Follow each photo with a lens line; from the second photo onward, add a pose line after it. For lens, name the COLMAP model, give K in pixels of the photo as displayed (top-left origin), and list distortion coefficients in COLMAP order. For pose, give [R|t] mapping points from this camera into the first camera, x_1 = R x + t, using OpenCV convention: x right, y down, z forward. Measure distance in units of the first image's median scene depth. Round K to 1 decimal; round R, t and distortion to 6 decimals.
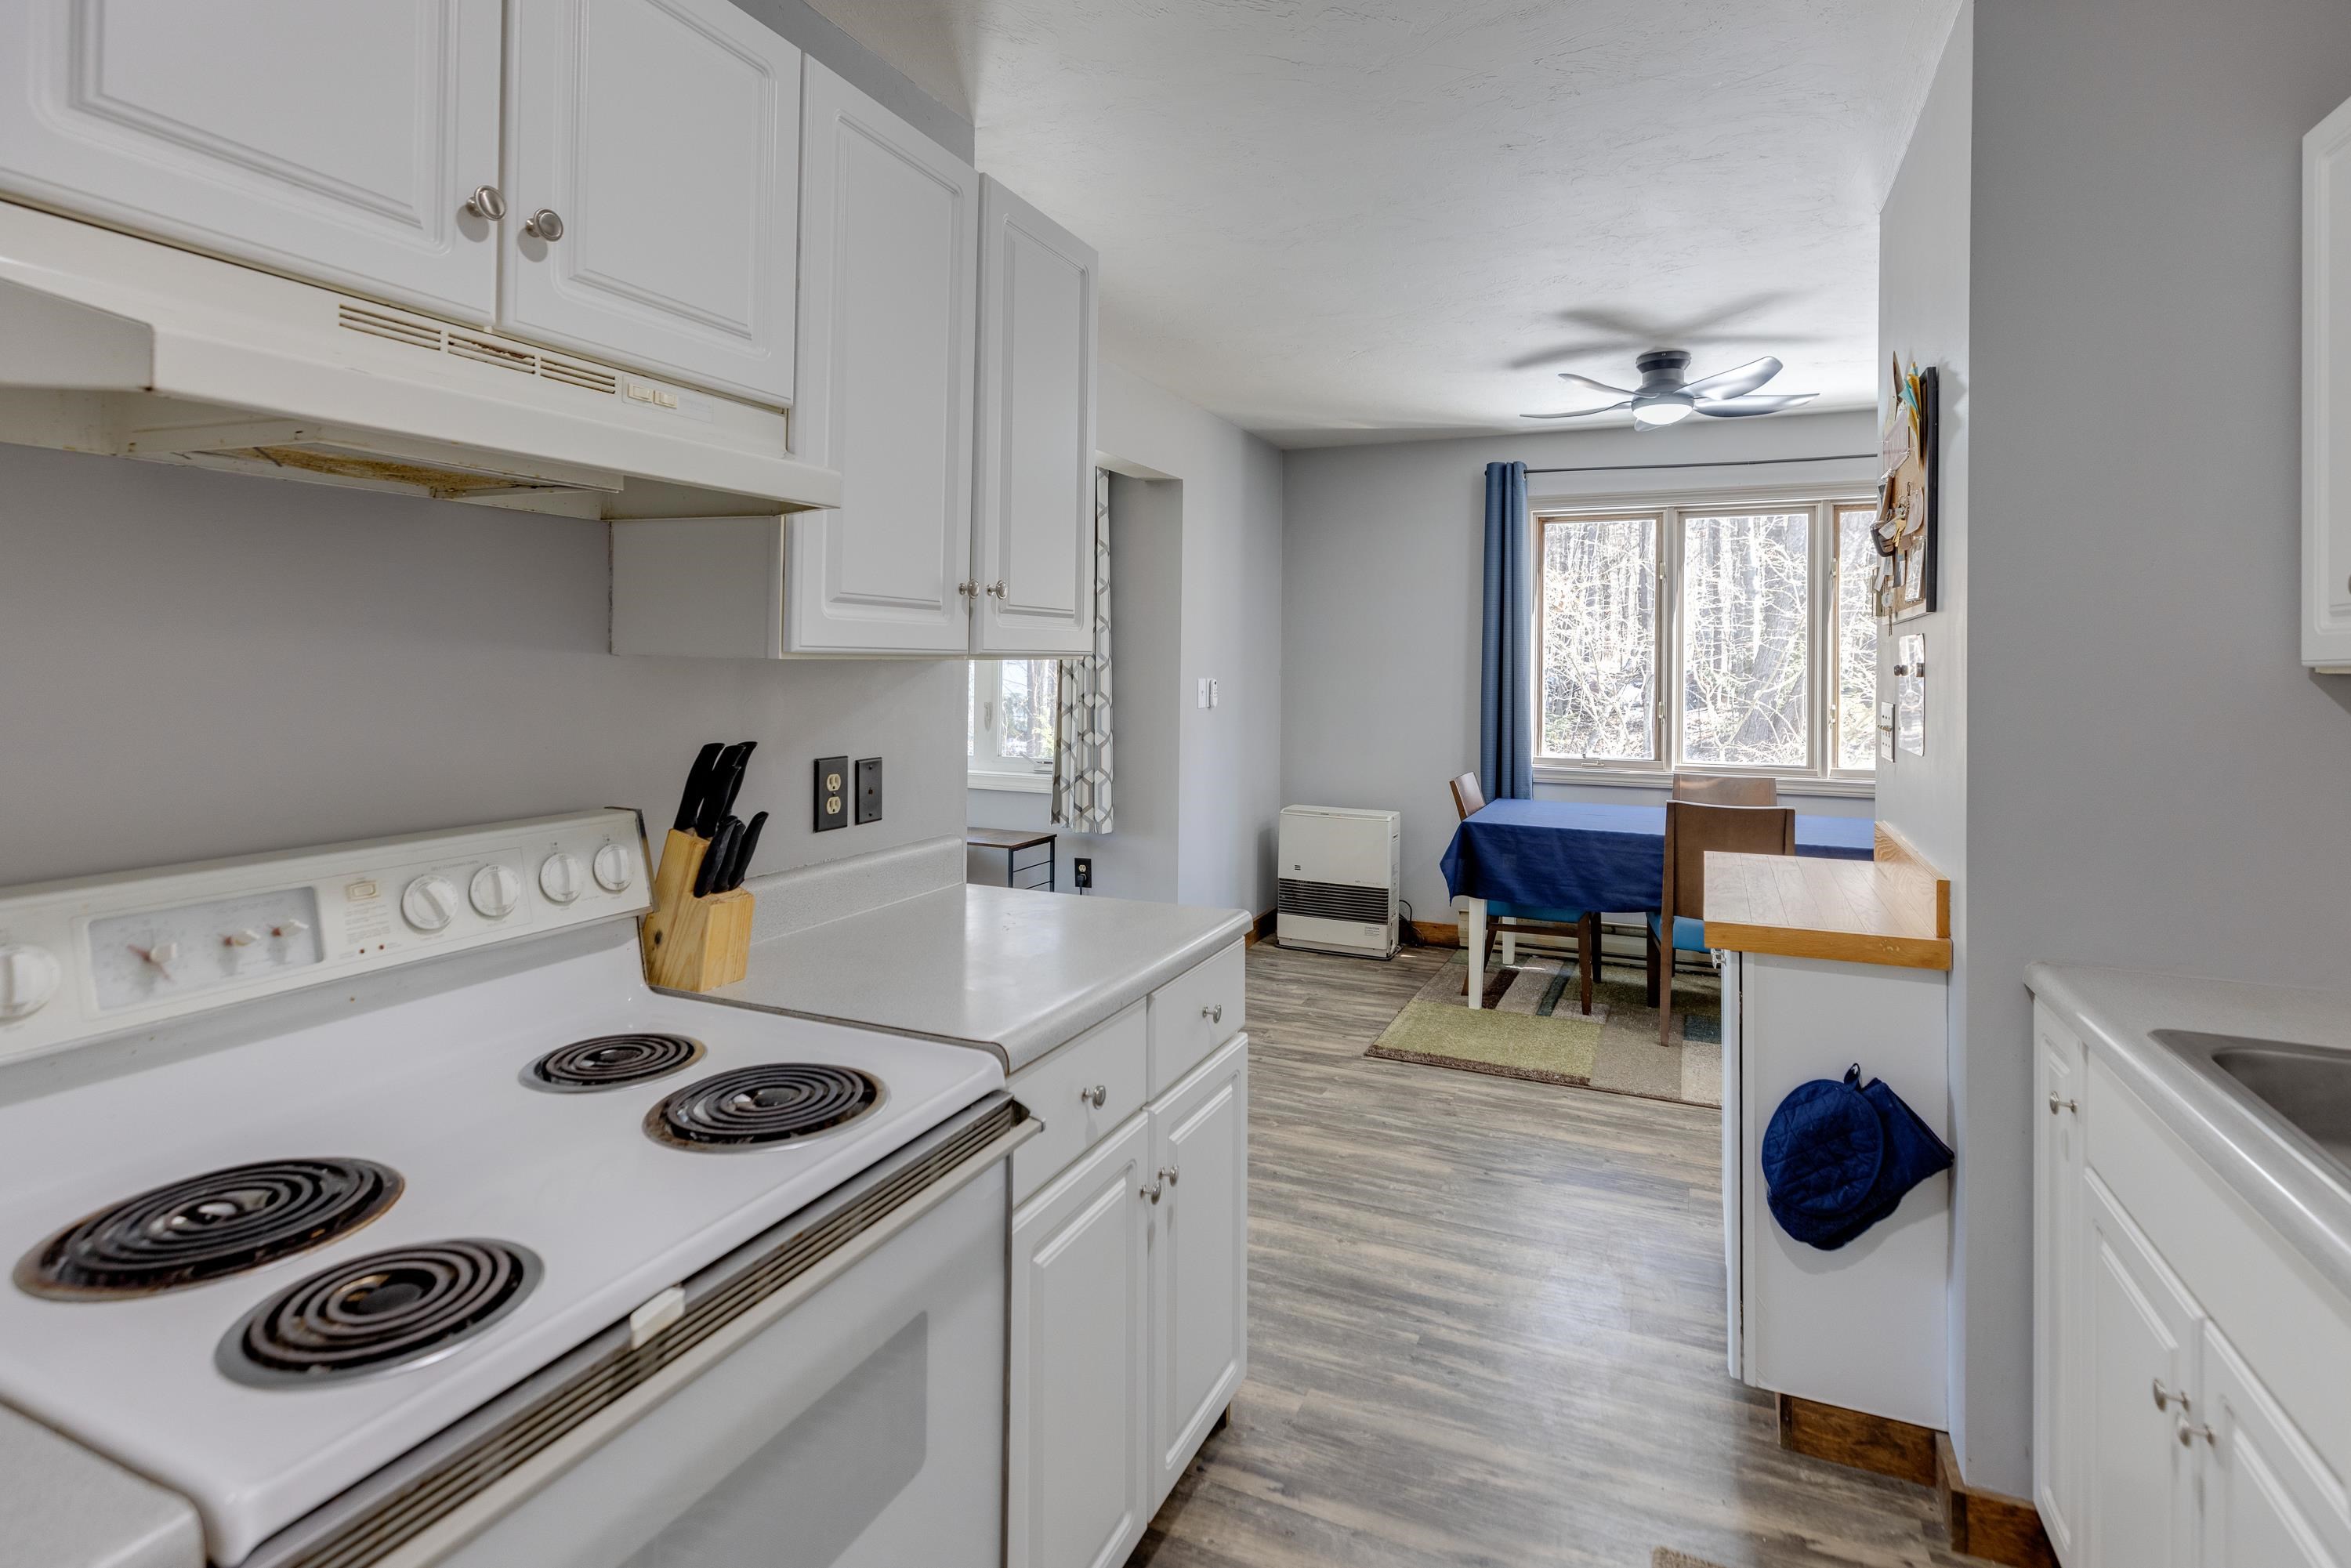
lens RADIAL K [[1142.0, 0, 1185.3], [0, 1142.0, 665.5], [0, 0, 1]] dist [-0.000600, -0.000096]
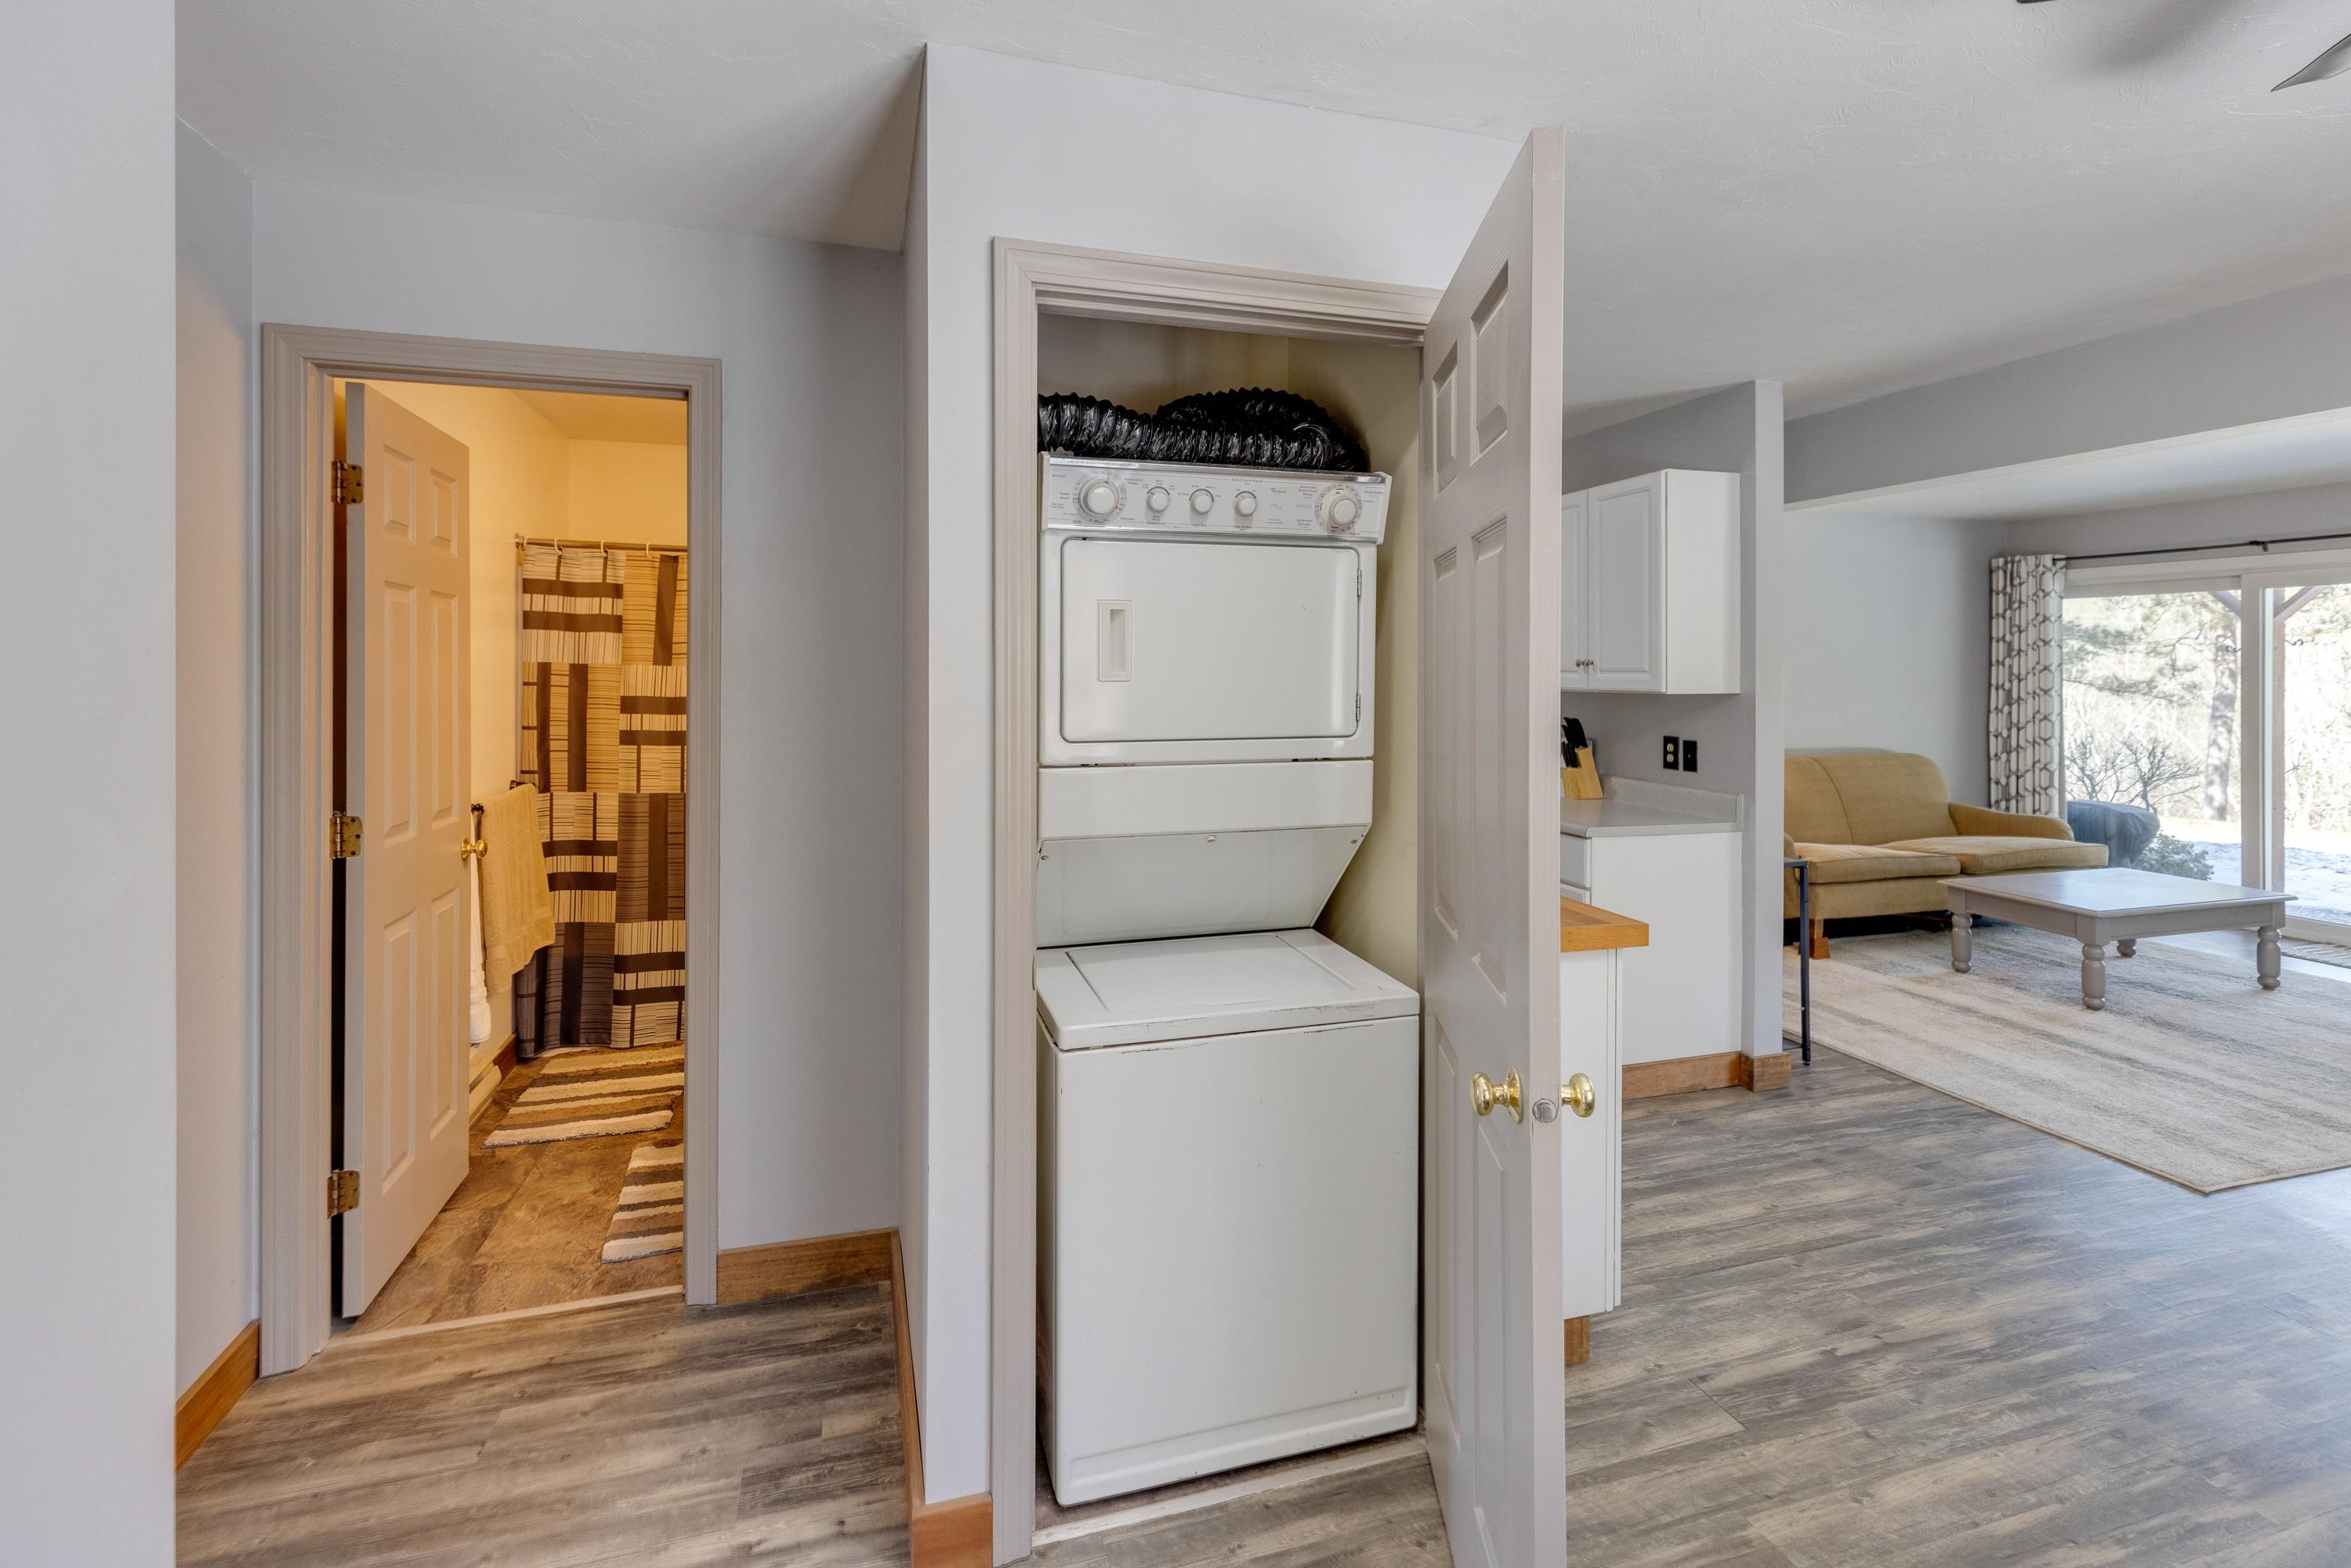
lens RADIAL K [[1088.9, 0, 1180.8], [0, 1088.9, 670.3], [0, 0, 1]] dist [0.006727, -0.000536]
pose [[-0.748642, -0.010622, -0.662890, 1.186581], [-0.012366, 0.999921, -0.002056, -0.020444], [0.662860, 0.006658, -0.748714, 1.287590]]
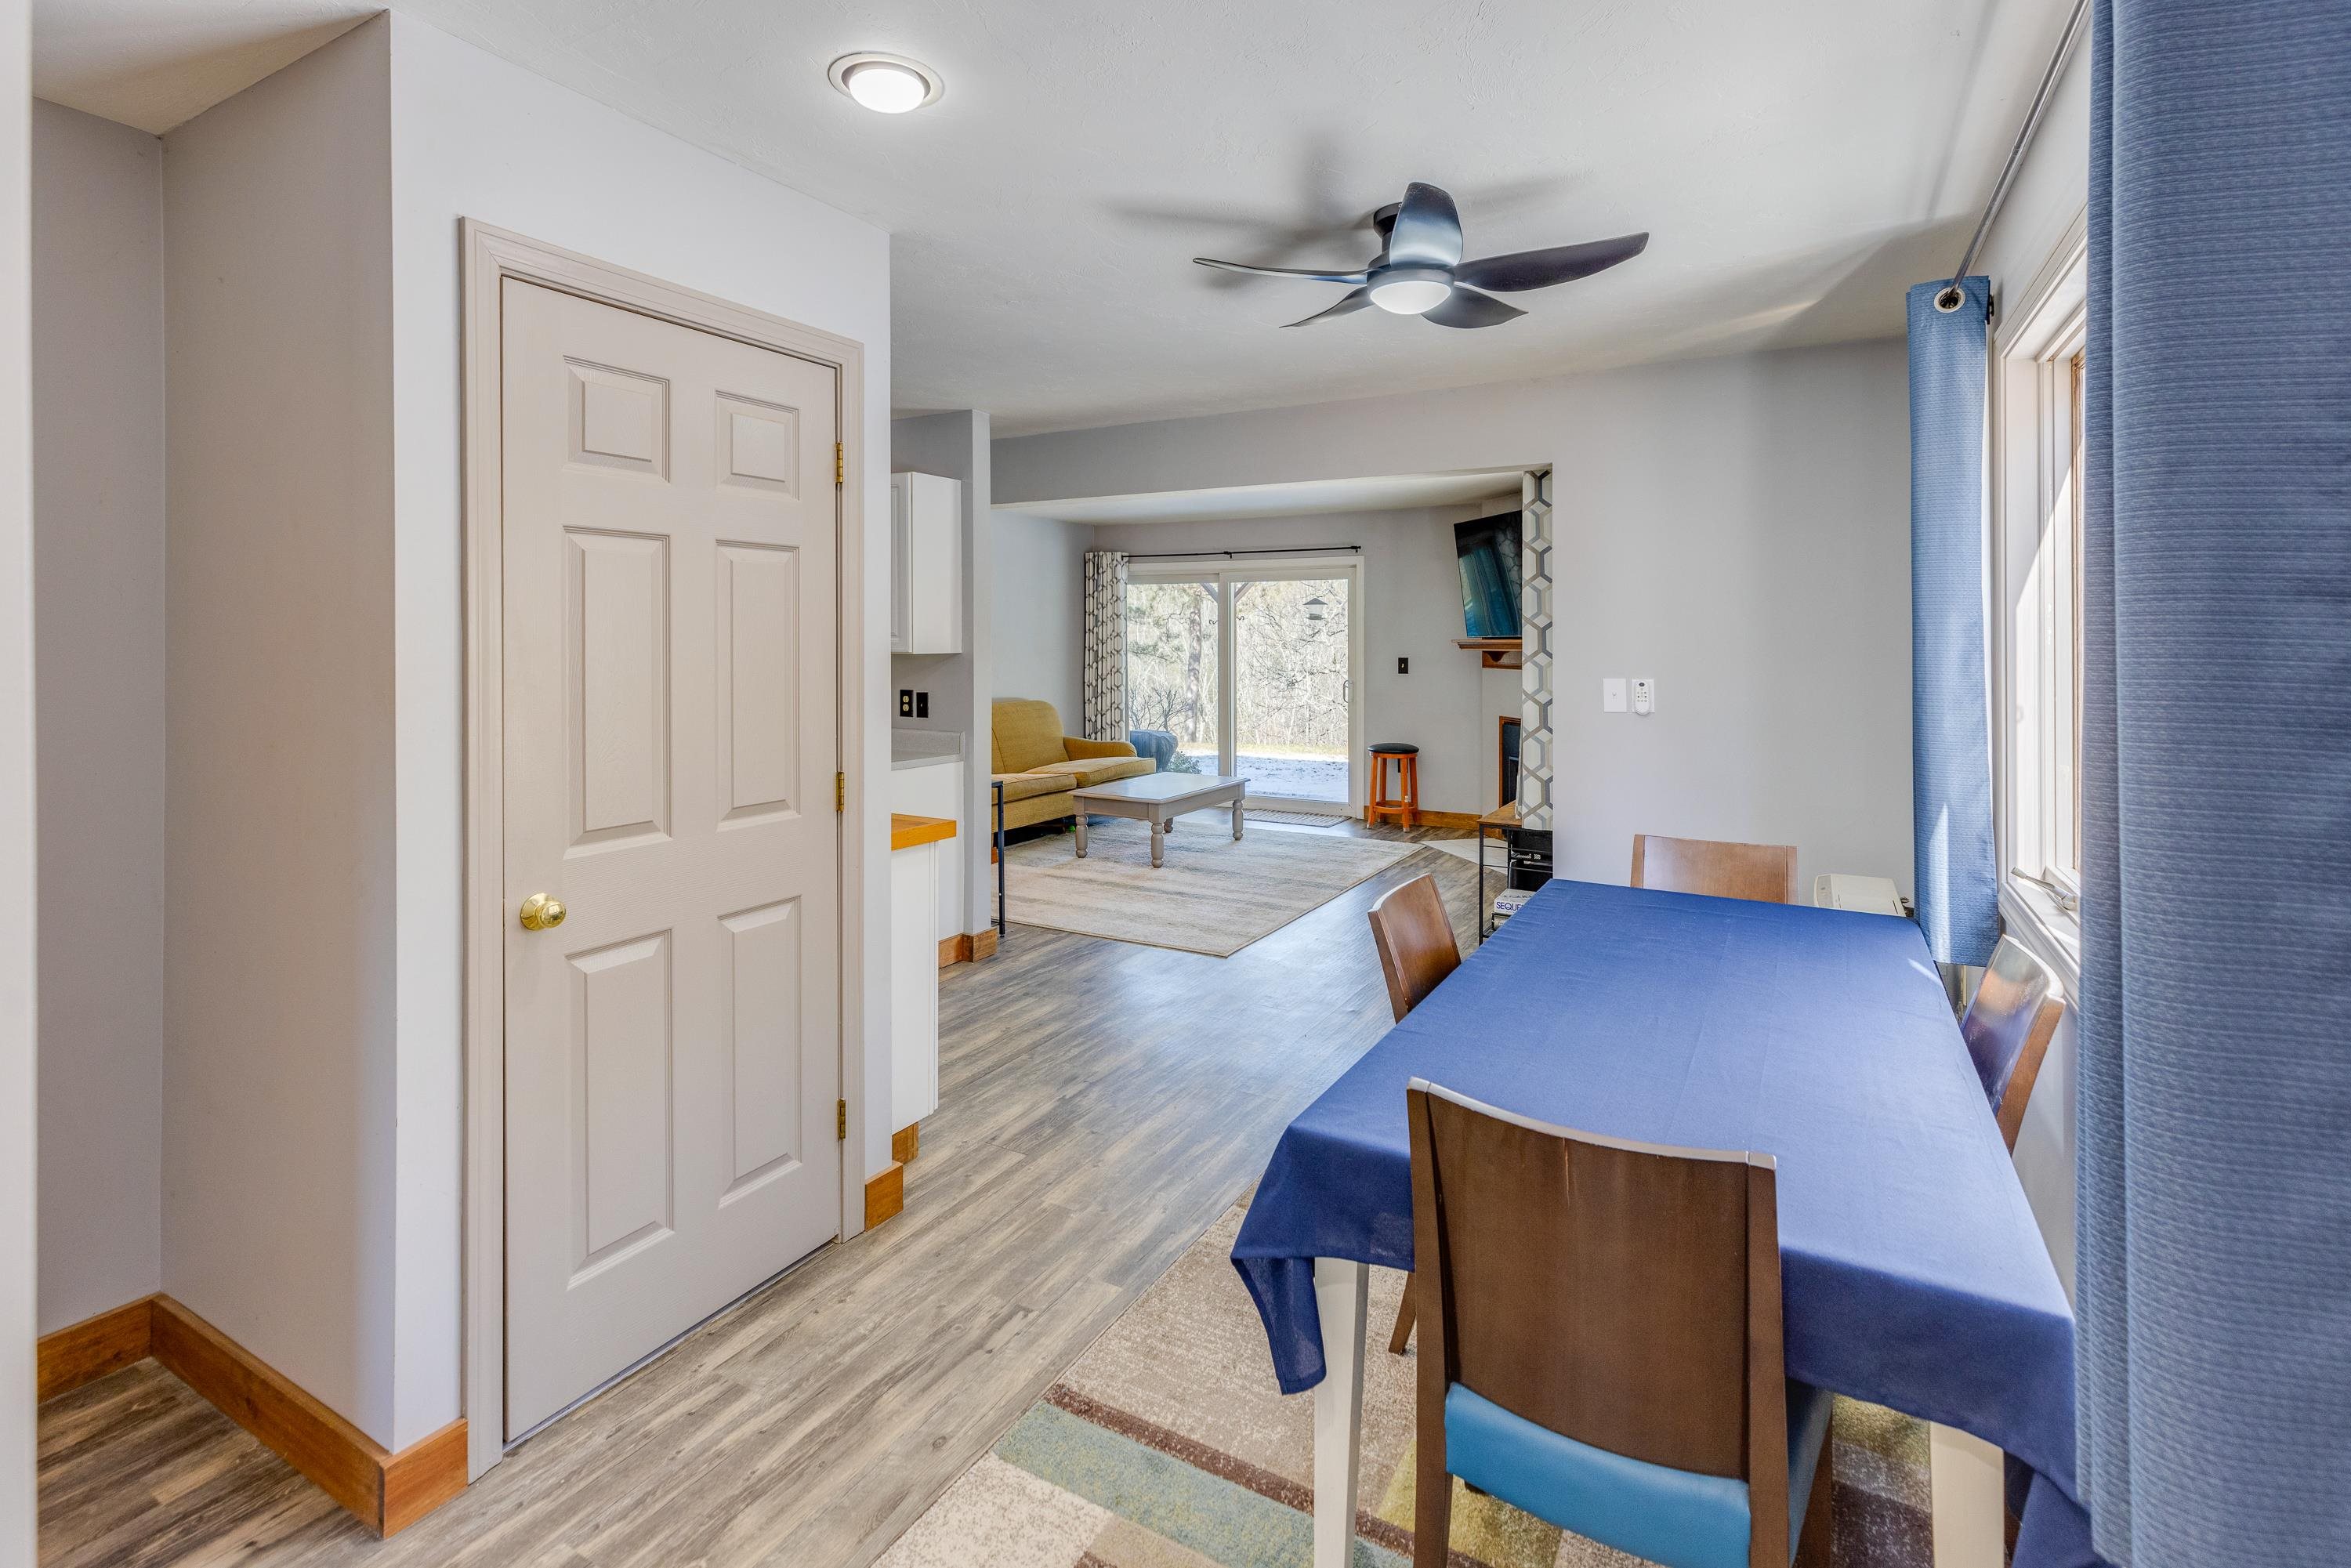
lens RADIAL K [[1102.1, 0, 1171.8], [0, 1102.1, 640.4], [0, 0, 1]] dist [0.001805, 0.000043]
pose [[-0.097915, -0.007906, -0.995163, 1.458642], [-0.005547, 0.999957, -0.007398, -0.012929], [0.995179, 0.004796, -0.097955, 1.238377]]
